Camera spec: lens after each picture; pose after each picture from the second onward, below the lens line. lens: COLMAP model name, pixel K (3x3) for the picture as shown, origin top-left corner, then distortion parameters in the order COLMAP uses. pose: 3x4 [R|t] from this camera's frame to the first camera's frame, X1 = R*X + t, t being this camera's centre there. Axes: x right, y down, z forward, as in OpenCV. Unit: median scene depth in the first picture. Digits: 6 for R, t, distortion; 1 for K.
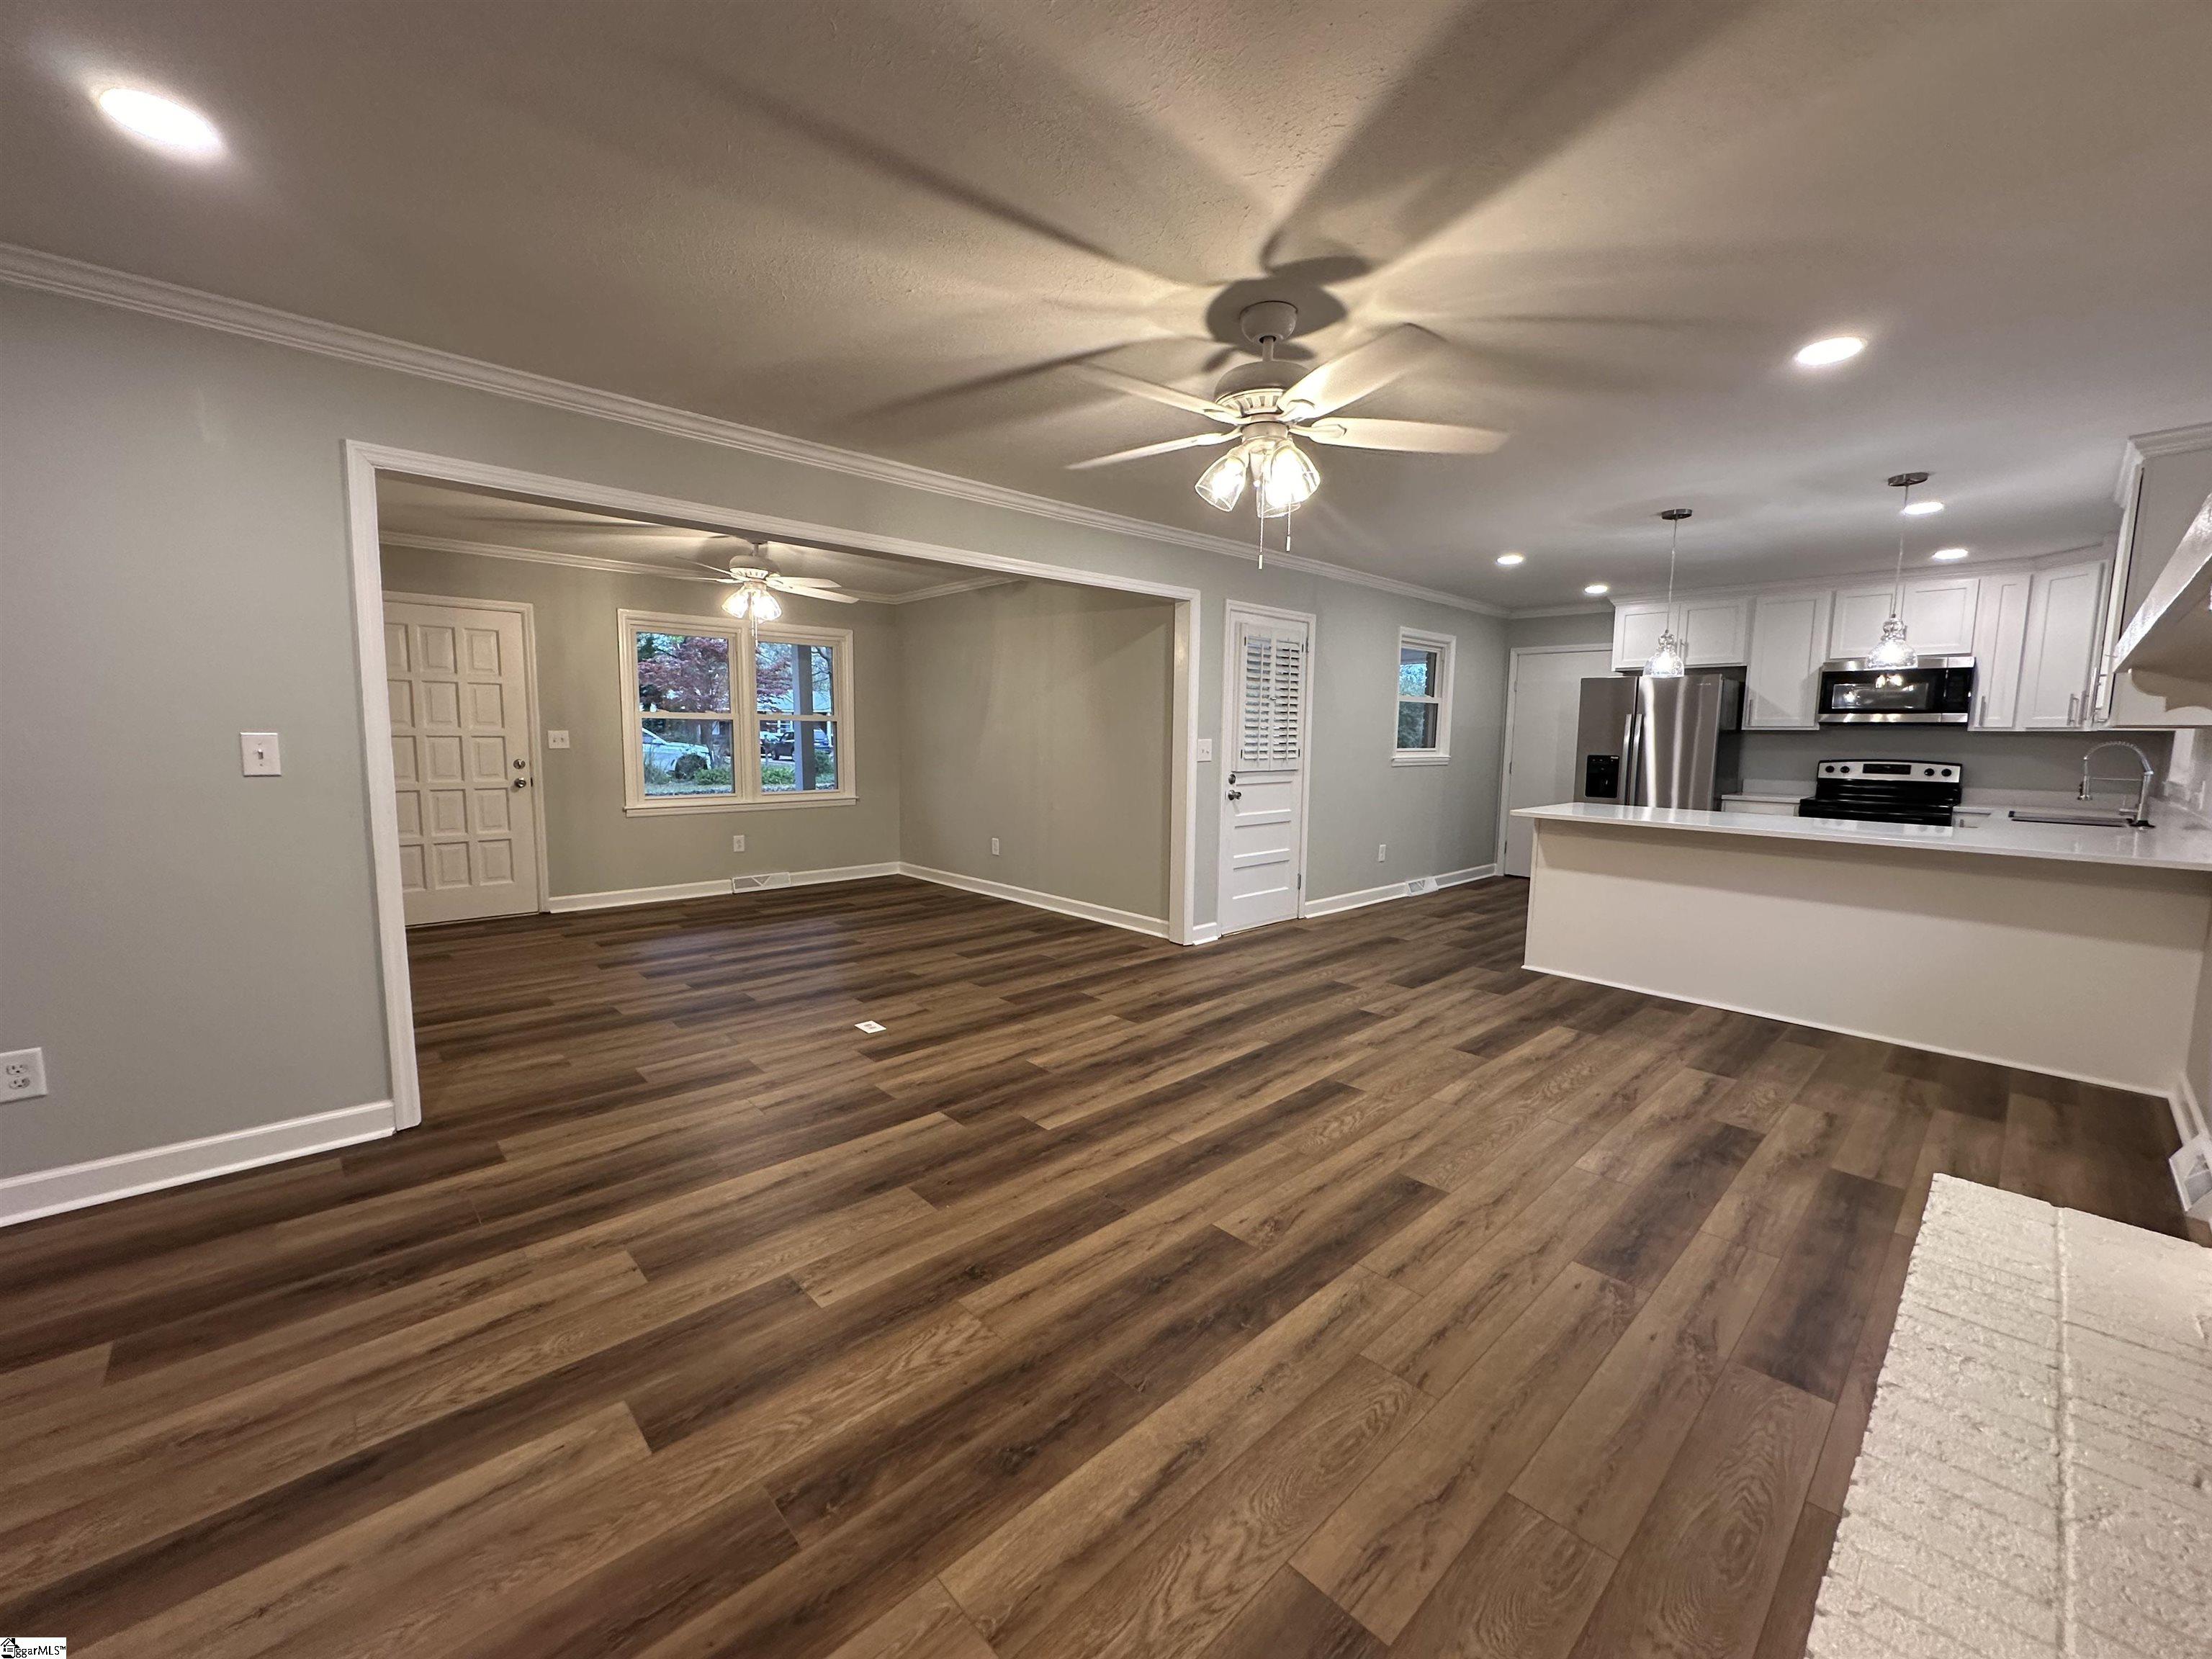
lens RADIAL K [[887.8, 0, 1106.0], [0, 887.8, 829.5], [0, 0, 1]] dist [0.003138, 0.000000]
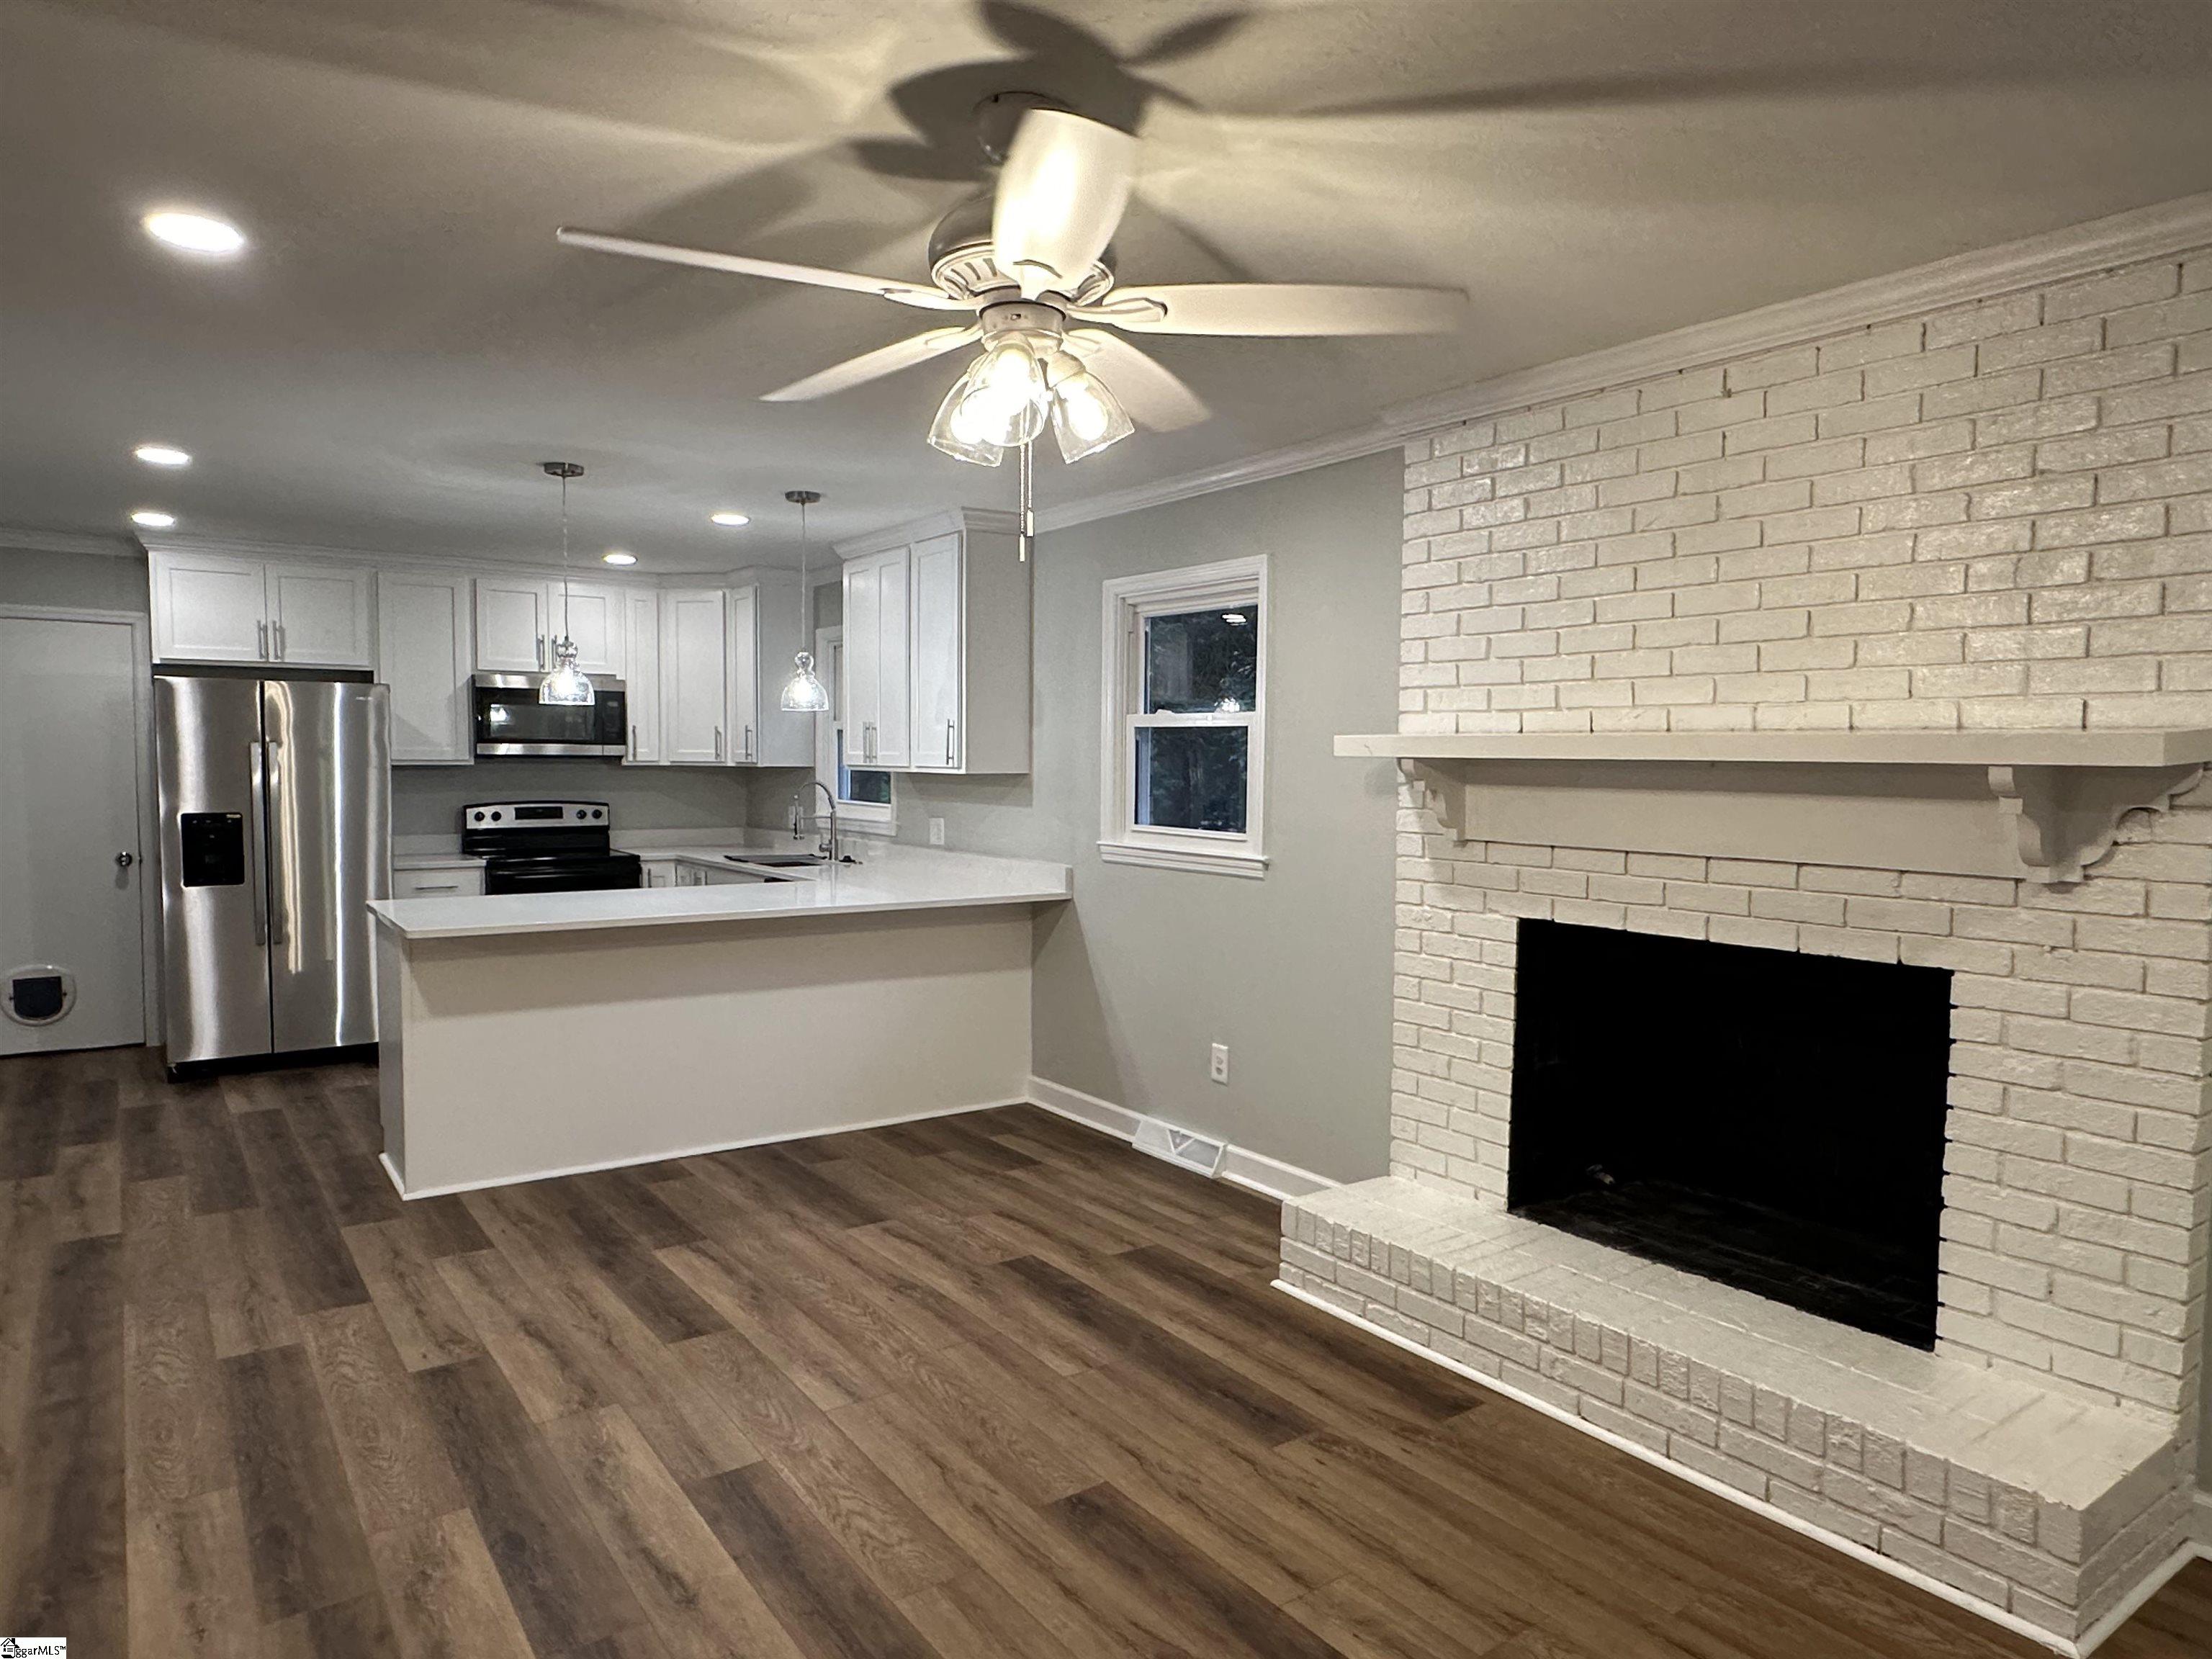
lens RADIAL K [[1394.7, 0, 1106.0], [0, 1394.7, 829.5], [0, 0, 1]] dist [-0.002096, -0.000450]
pose [[0.133981, -0.065715, 0.988803, -0.405503], [0.104480, 0.993175, 0.051848, -0.095261], [-0.985461, 0.096363, 0.139933, 0.491355]]
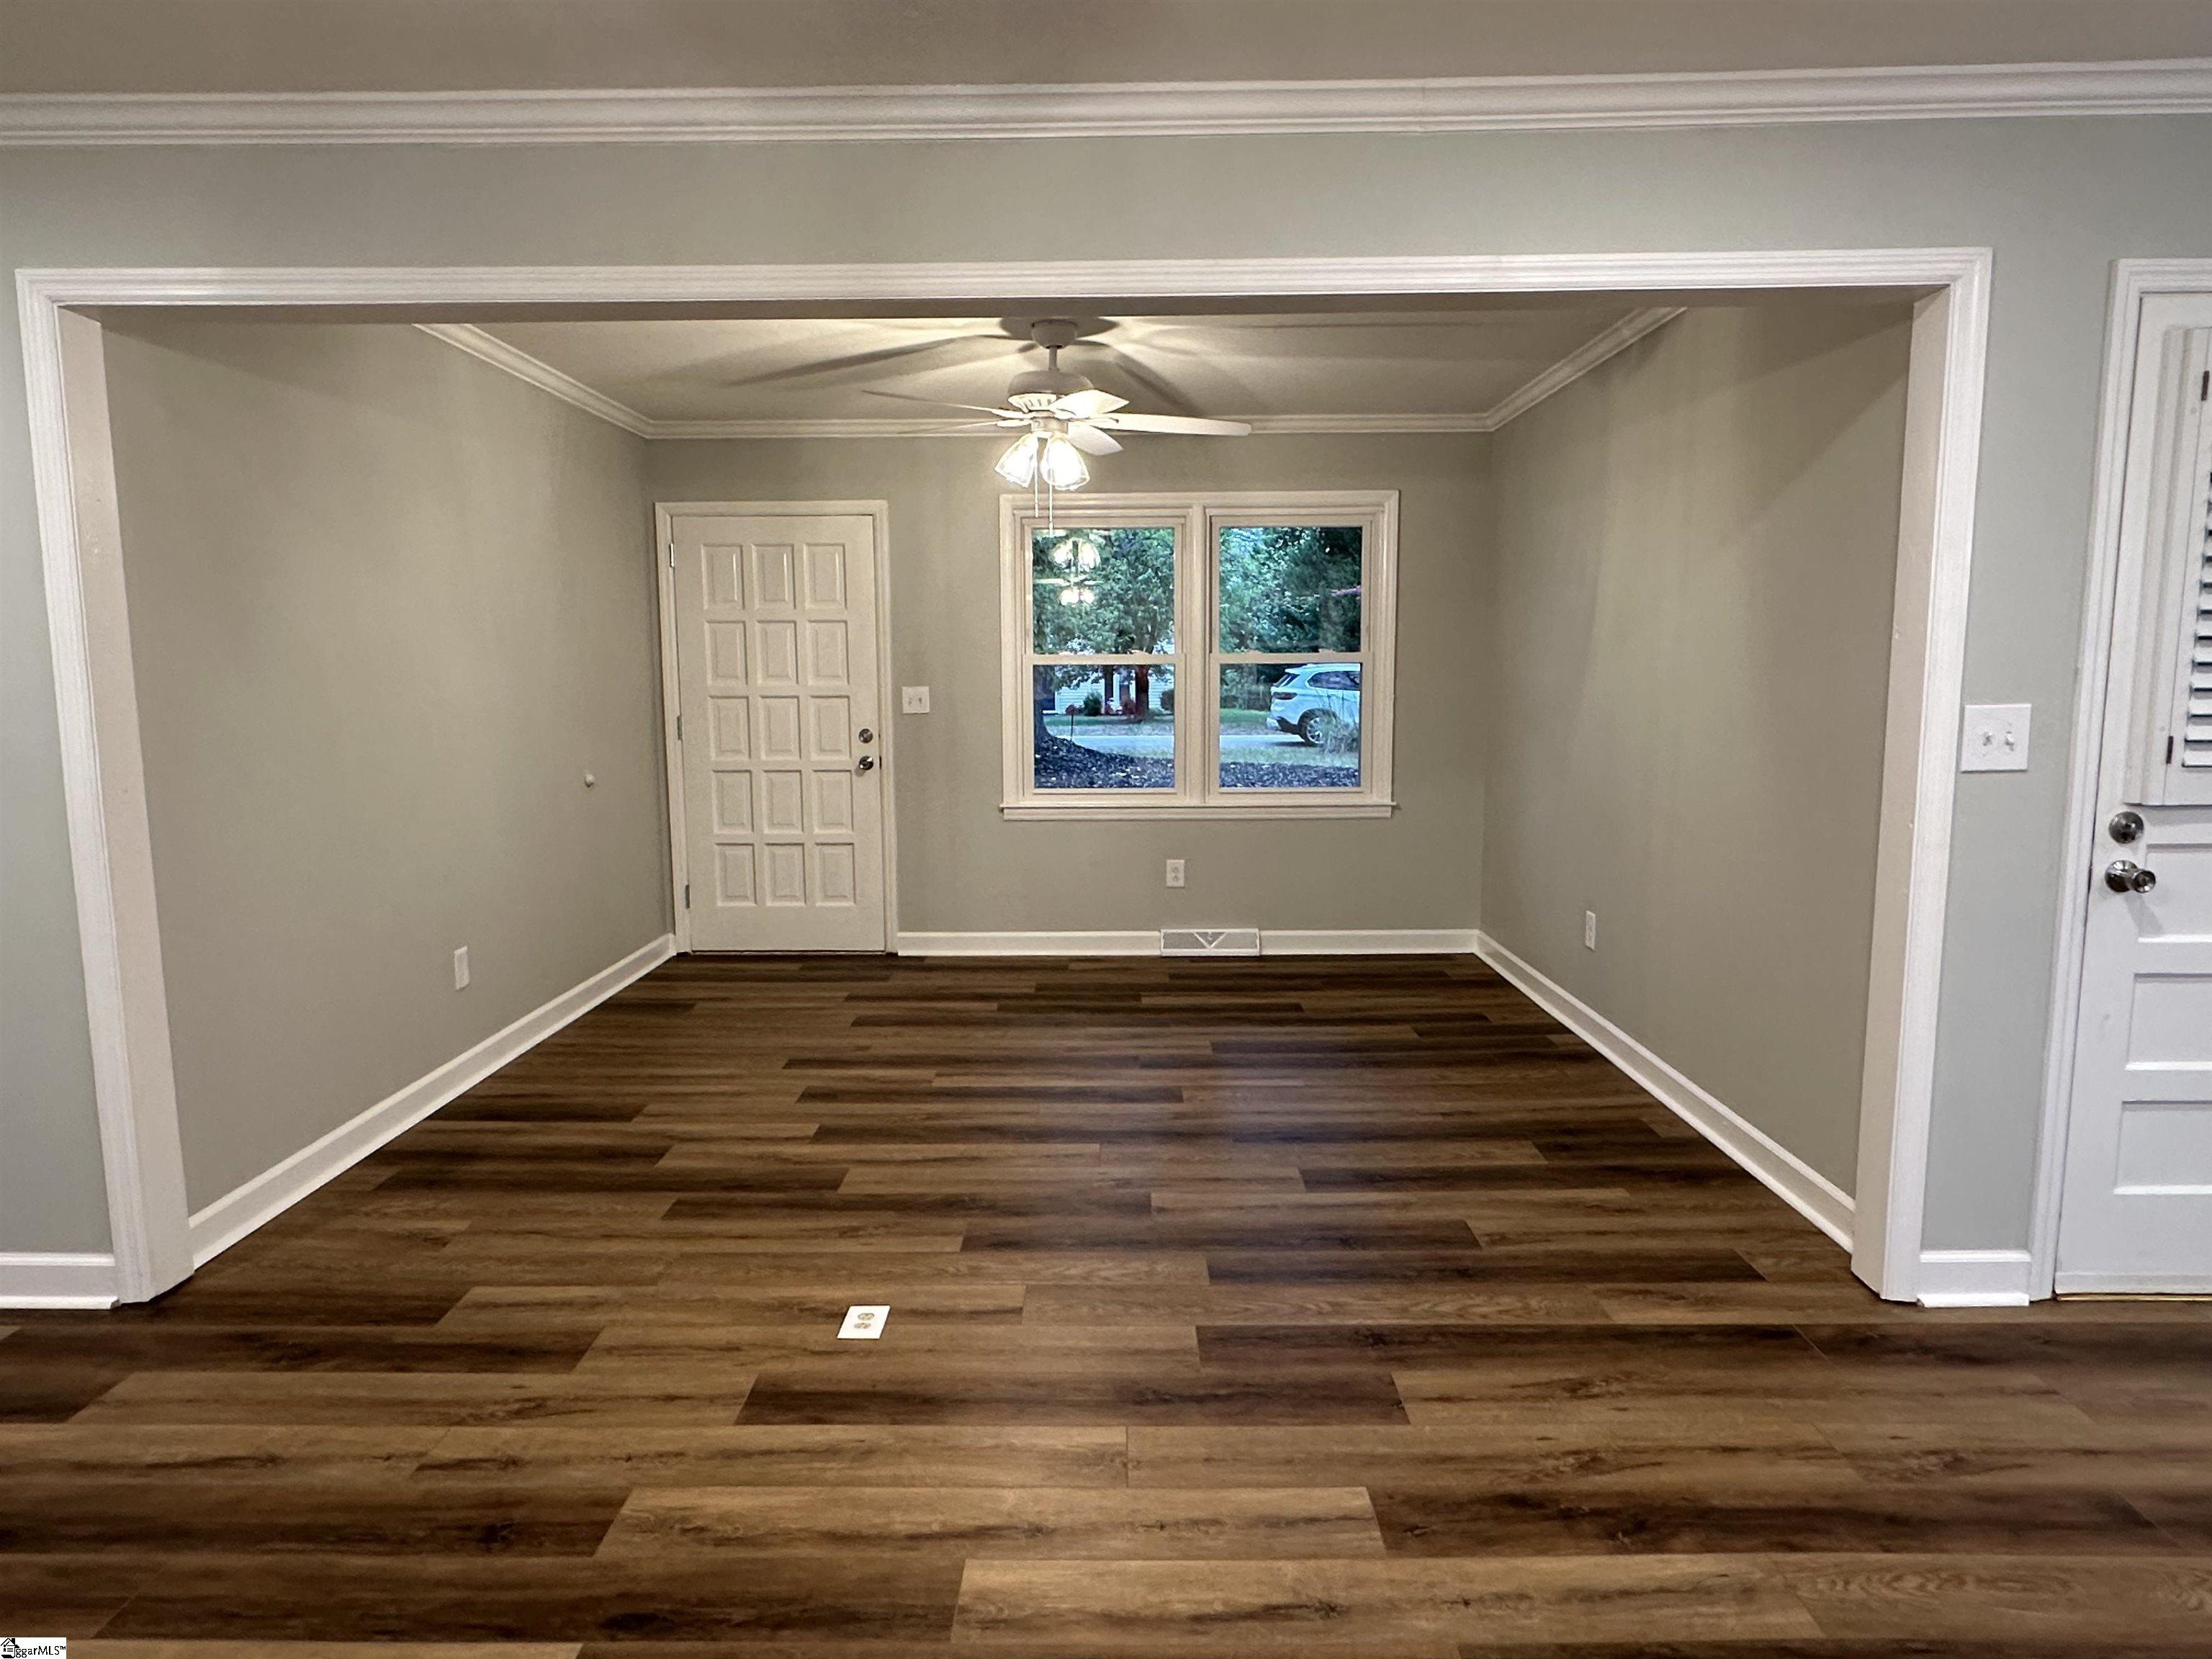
lens RADIAL K [[1351.8, 0, 1106.0], [0, 1351.8, 829.5], [0, 0, 1]] dist [0.001280, 0.000888]
pose [[0.721800, 0.066975, -0.688853, 0.282606], [-0.061914, 0.997565, 0.032115, -0.064881], [0.689327, 0.019469, 0.724189, 0.520167]]
